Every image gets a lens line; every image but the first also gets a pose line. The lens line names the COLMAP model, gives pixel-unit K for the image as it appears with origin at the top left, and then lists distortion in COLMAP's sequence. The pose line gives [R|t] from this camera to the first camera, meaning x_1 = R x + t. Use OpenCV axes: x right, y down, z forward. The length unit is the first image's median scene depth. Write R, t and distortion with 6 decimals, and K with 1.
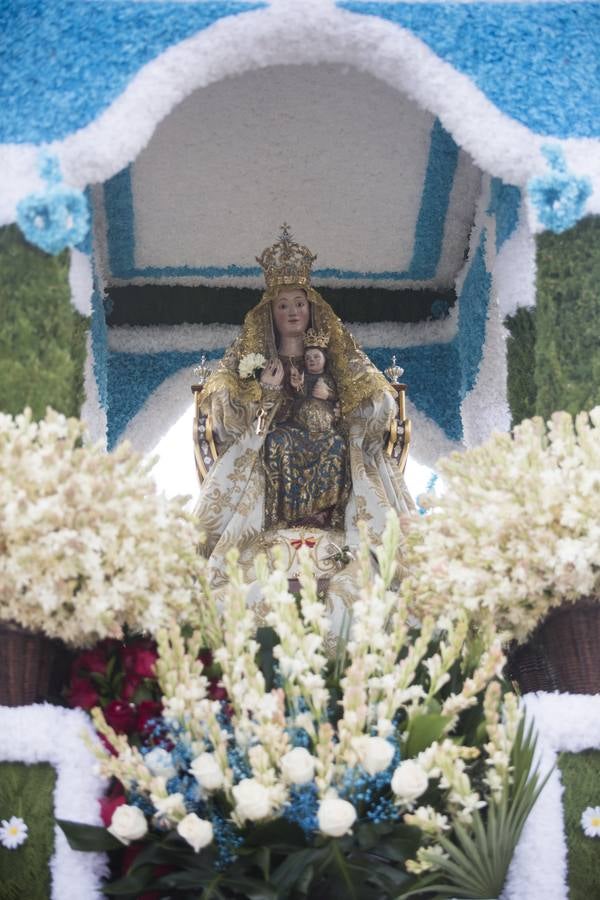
lens RADIAL K [[2474.8, 0, 300.0], [0, 2474.8, 450.0], [0, 0, 1]] dist [0.103394, -0.148582]
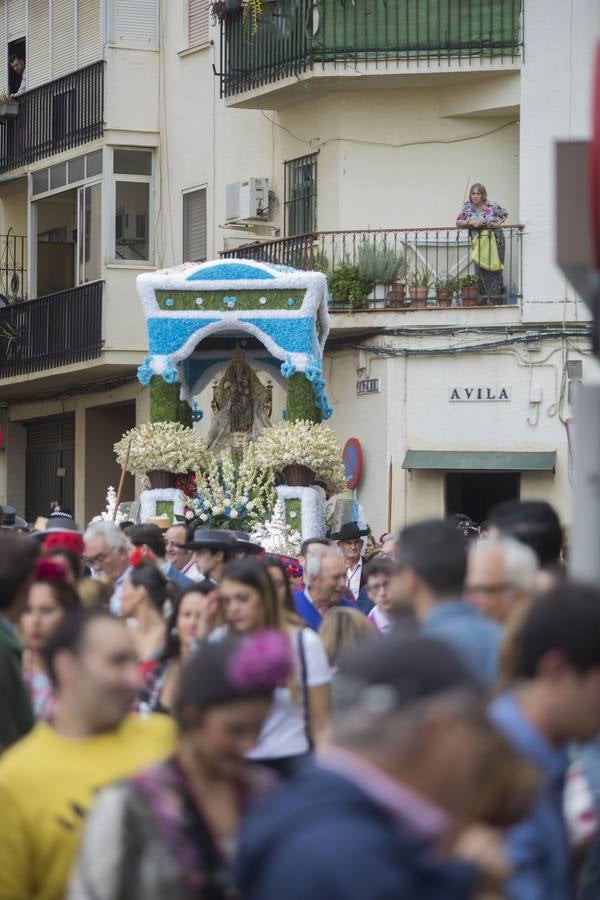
lens RADIAL K [[2474.8, 0, 300.0], [0, 2474.8, 450.0], [0, 0, 1]] dist [0.103394, -0.148582]
pose [[0.997928, -0.000323, -0.064344, 0.413539], [0.011030, 0.986044, 0.166117, -0.699124], [0.063393, -0.166483, 0.984005, -3.340426]]
